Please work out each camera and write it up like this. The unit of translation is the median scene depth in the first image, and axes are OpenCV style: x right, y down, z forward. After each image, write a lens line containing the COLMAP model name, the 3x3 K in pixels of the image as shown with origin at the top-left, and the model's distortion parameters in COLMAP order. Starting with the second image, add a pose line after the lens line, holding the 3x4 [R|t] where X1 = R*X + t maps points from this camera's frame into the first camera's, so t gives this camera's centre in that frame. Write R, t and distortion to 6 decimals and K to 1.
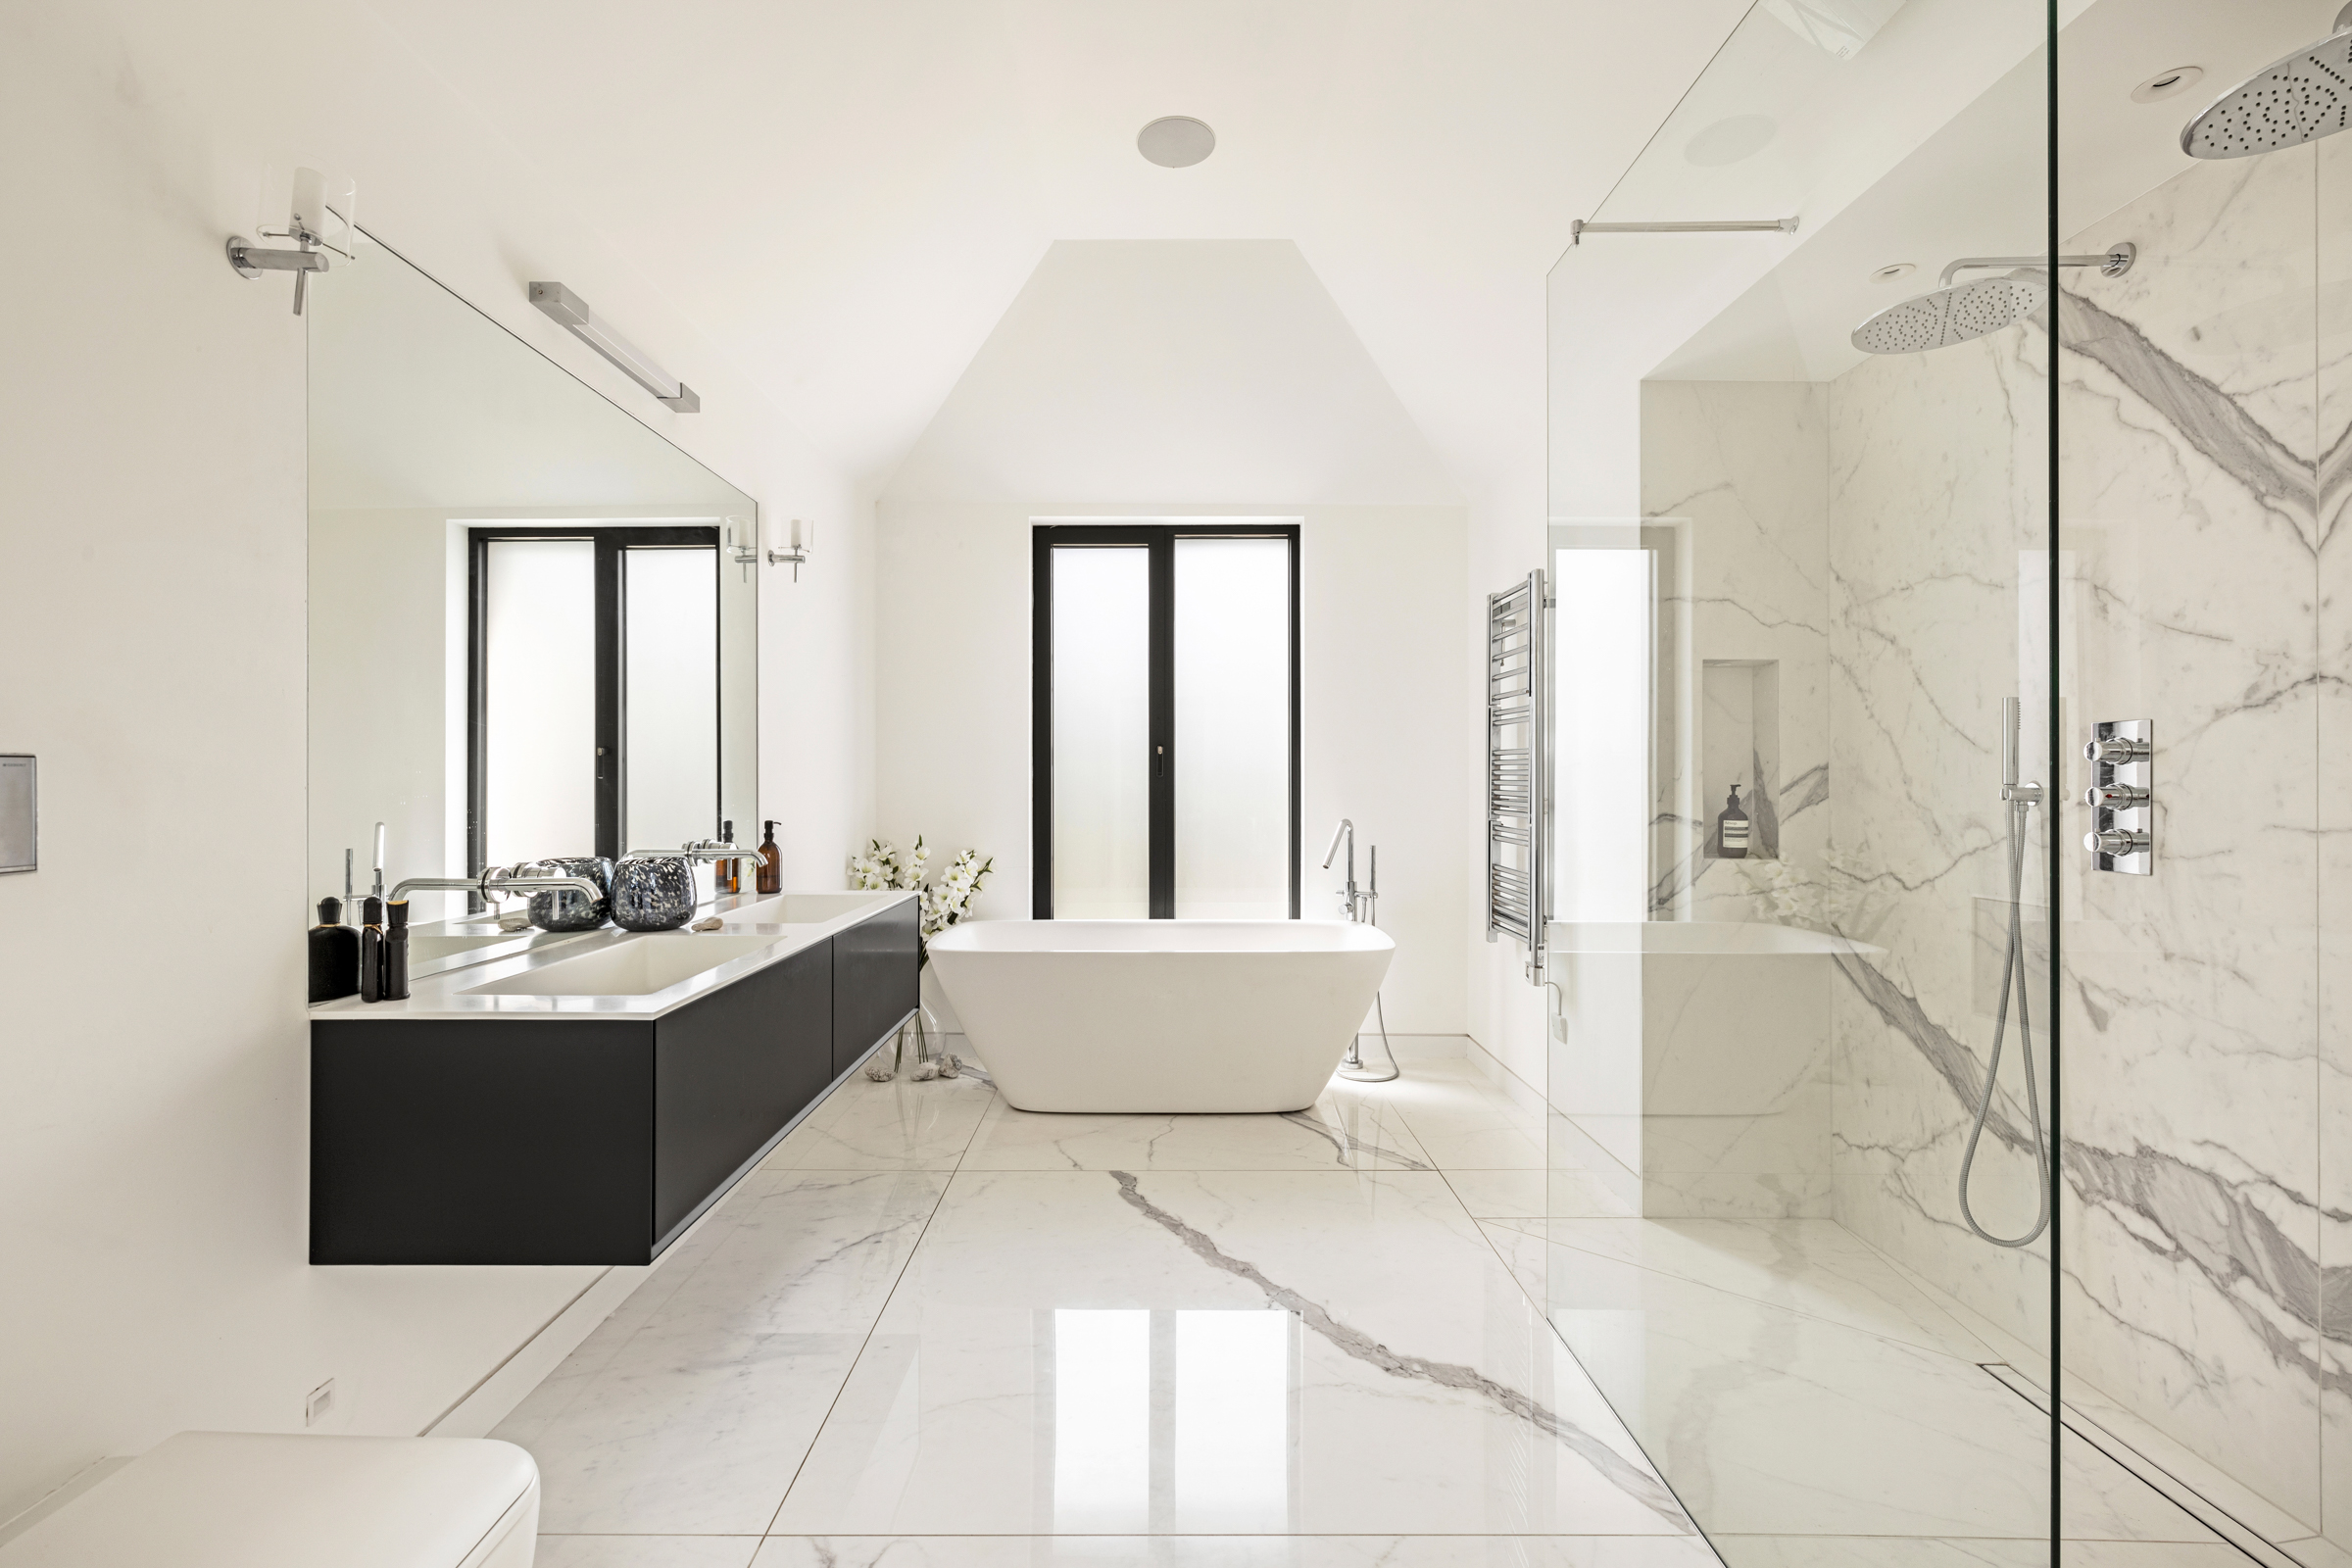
lens RADIAL K [[1010.2, 0, 1176.0], [0, 1010.2, 784.0], [0, 0, 1]] dist [0.000437, 0.000182]
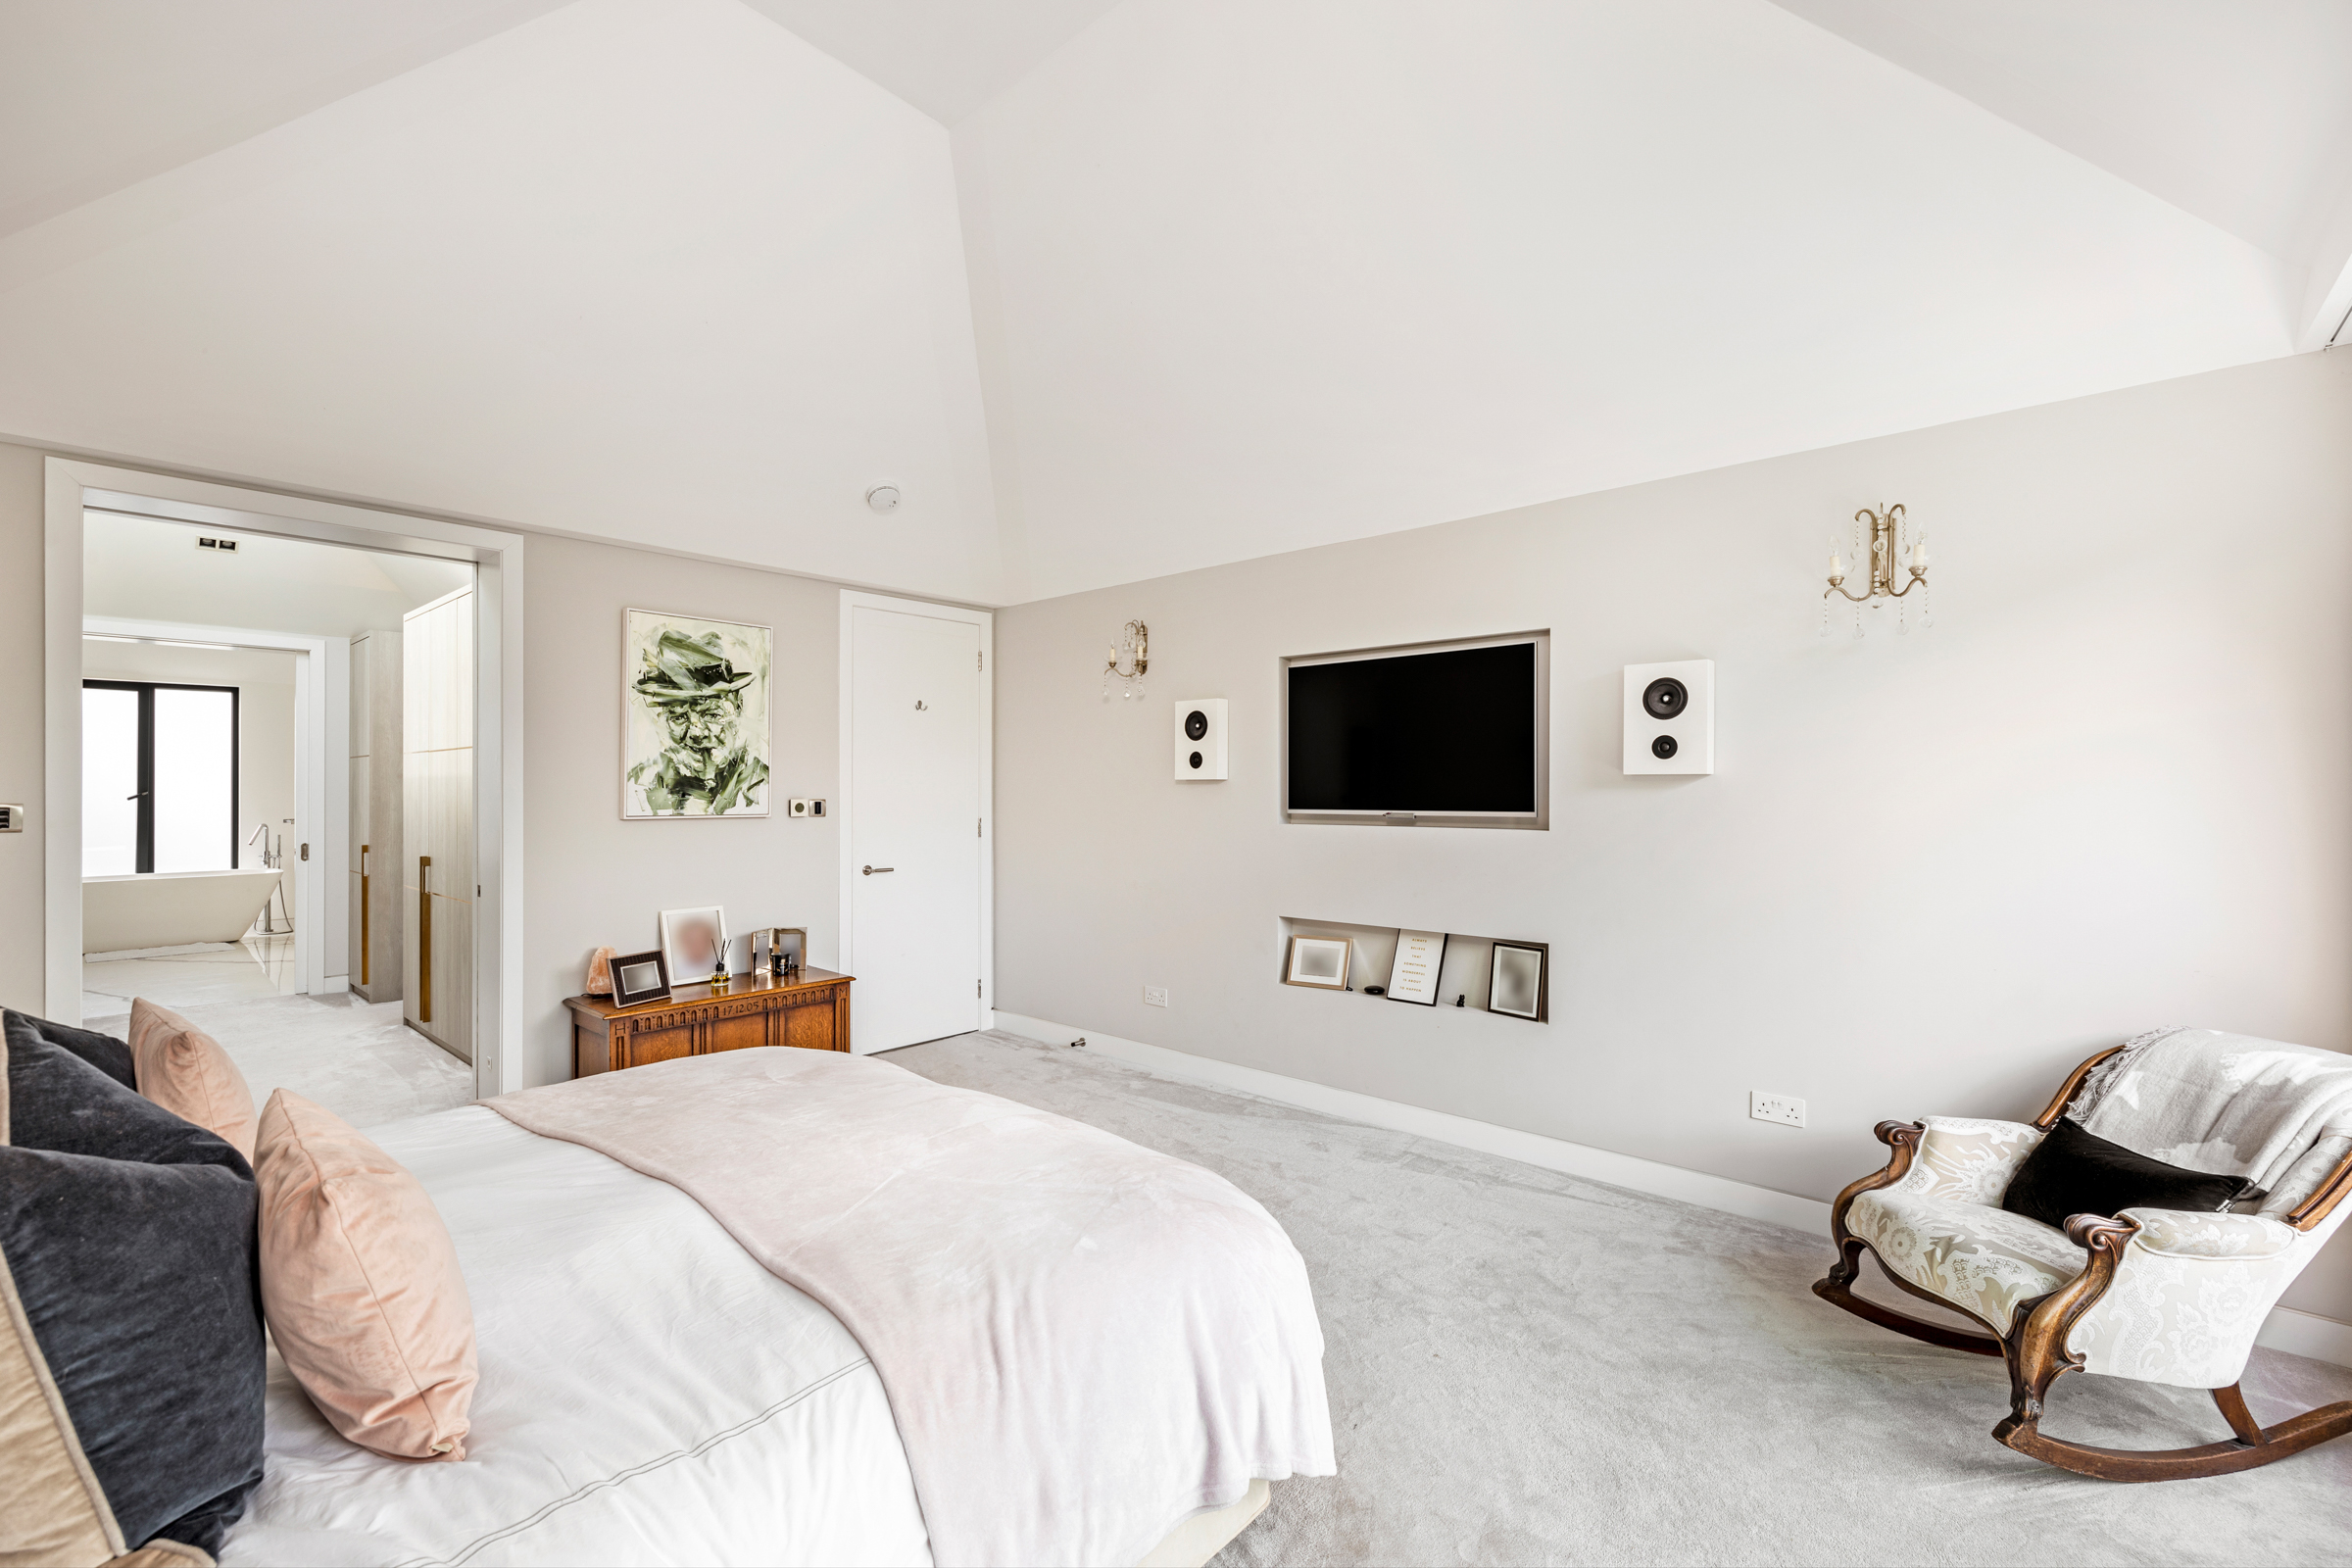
lens RADIAL K [[1010.2, 0, 1176.0], [0, 1010.2, 784.0], [0, 0, 1]] dist [0.000437, 0.000182]
pose [[0.666380, 0.003320, 0.745605, -0.162363], [-0.004580, 0.999989, -0.000360, -0.063974], [-0.745598, -0.003175, 0.666389, -2.050756]]
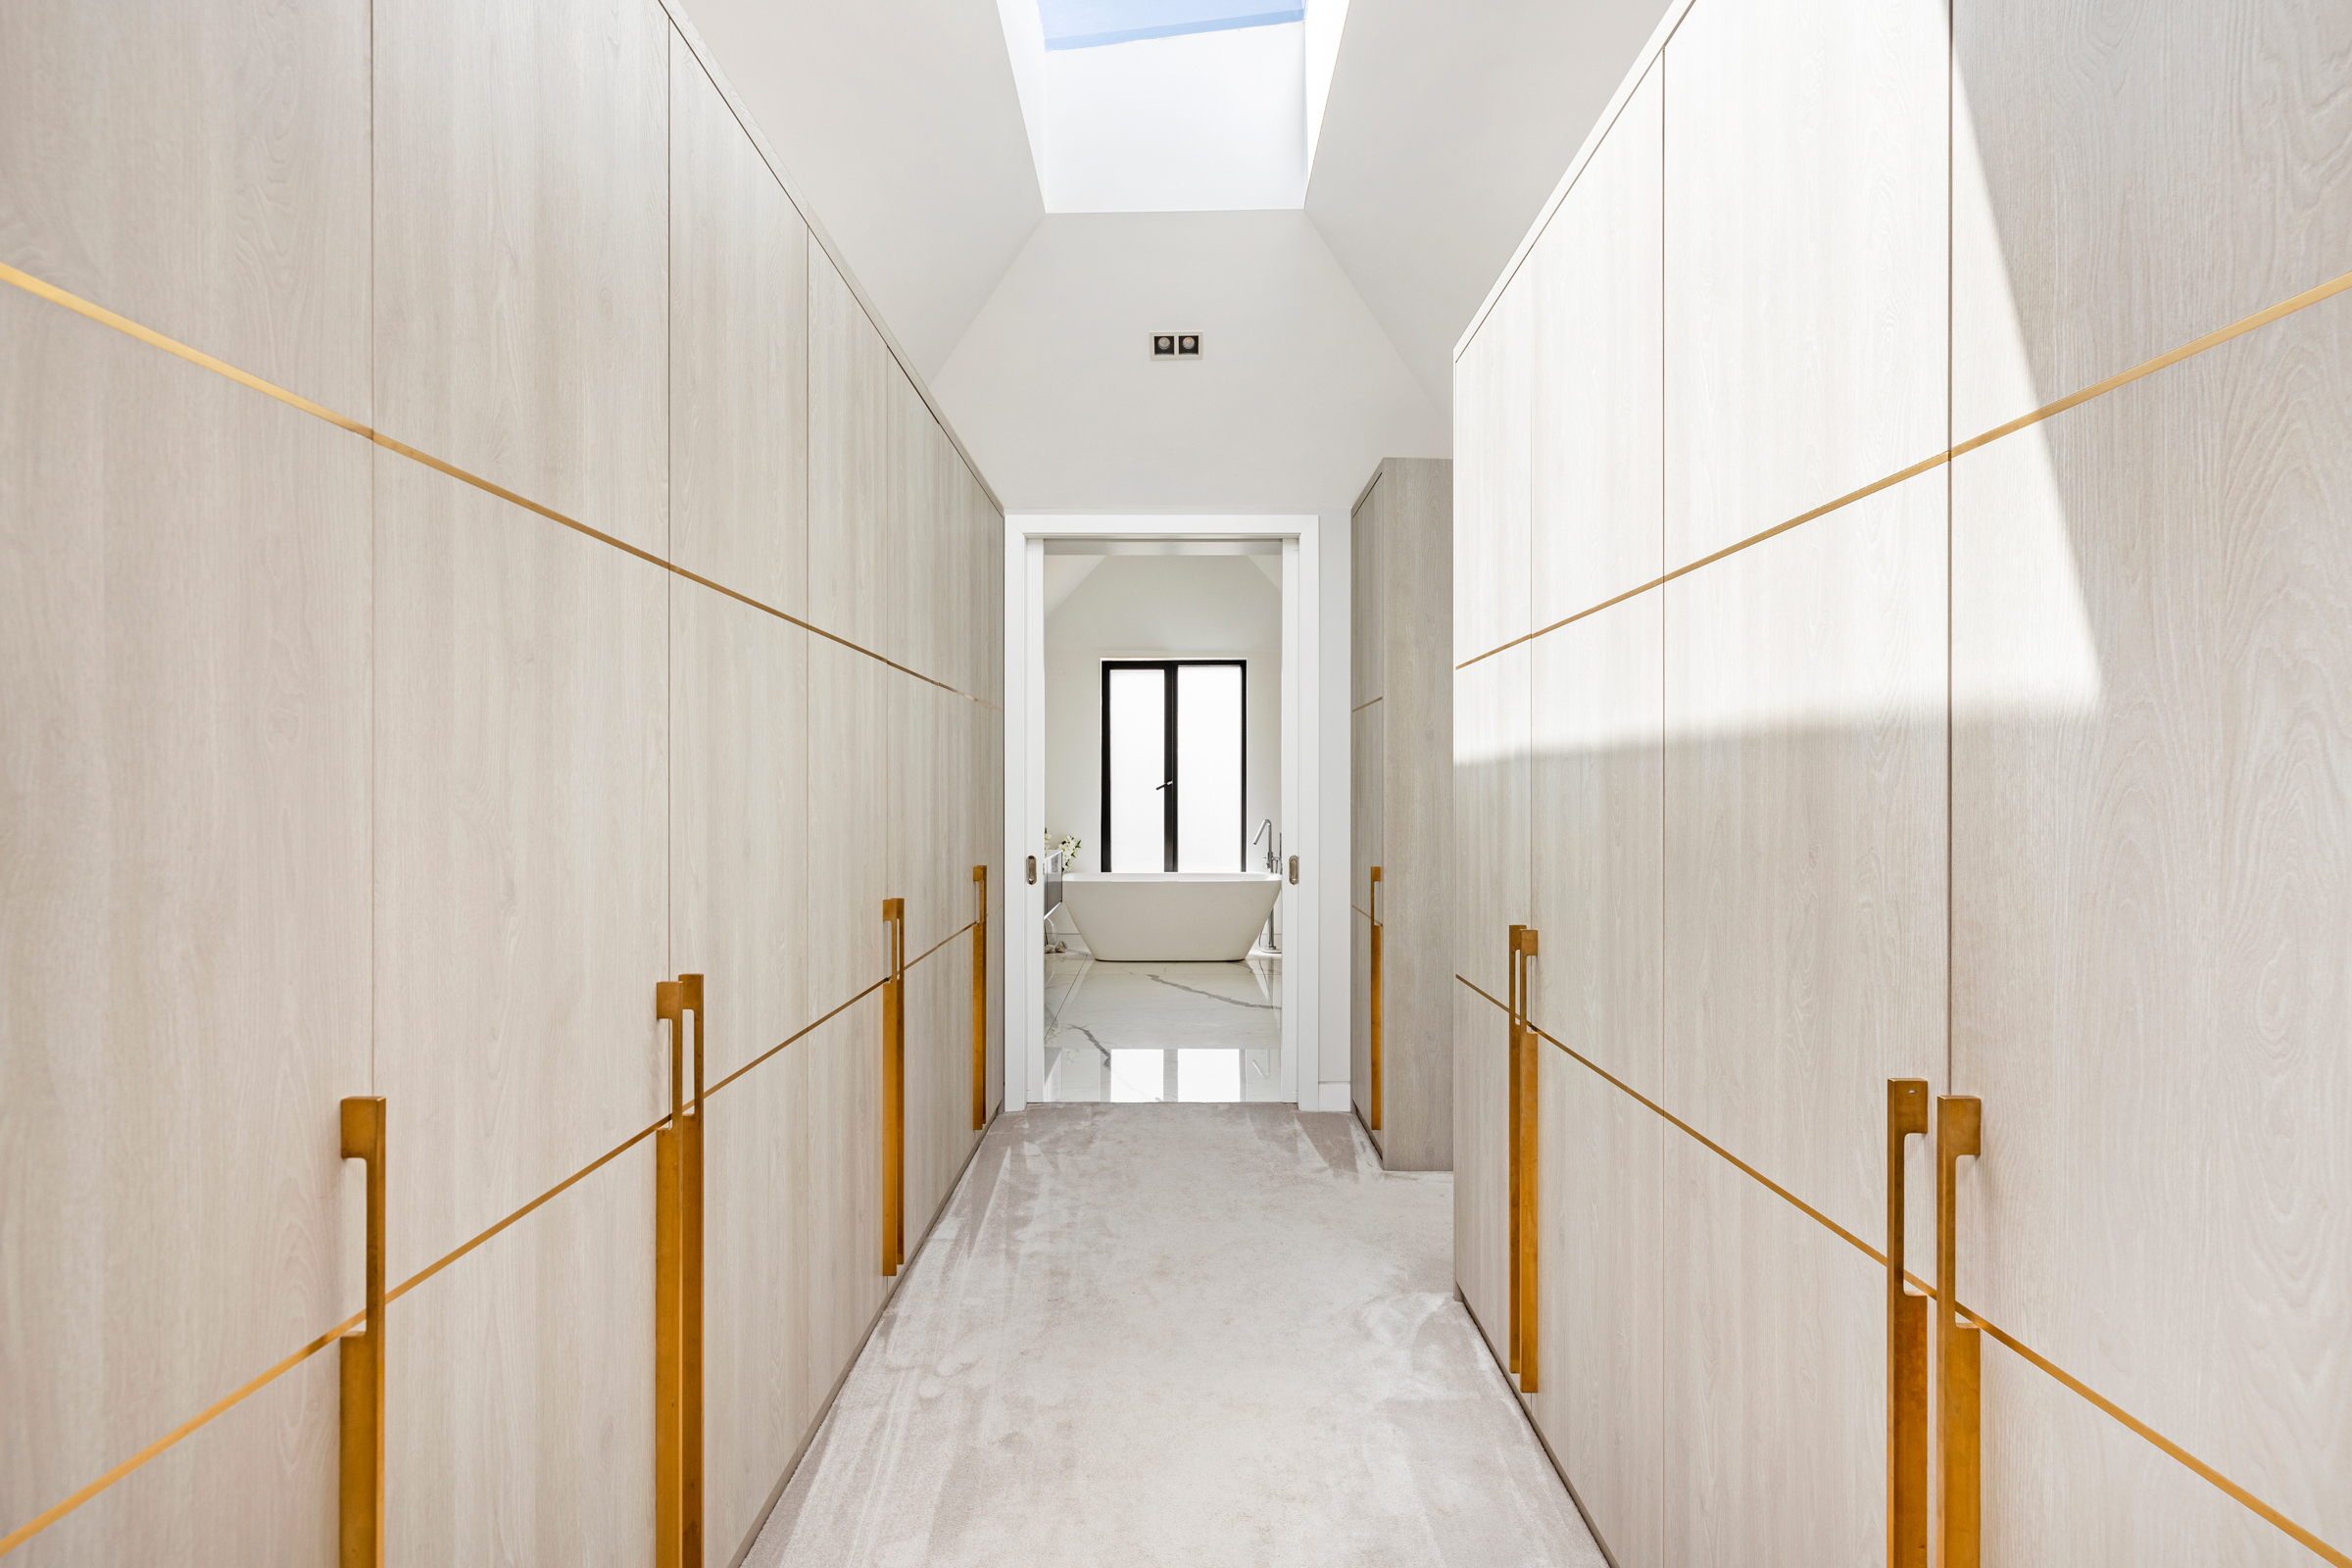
lens RADIAL K [[1010.2, 0, 1176.0], [0, 1010.2, 784.0], [0, 0, 1]] dist [0.000437, 0.000182]
pose [[0.999962, 0.001929, -0.008524, 0.011060], [-0.001925, 0.999998, 0.000558, -0.032685], [0.008525, -0.000542, 0.999964, -0.899582]]
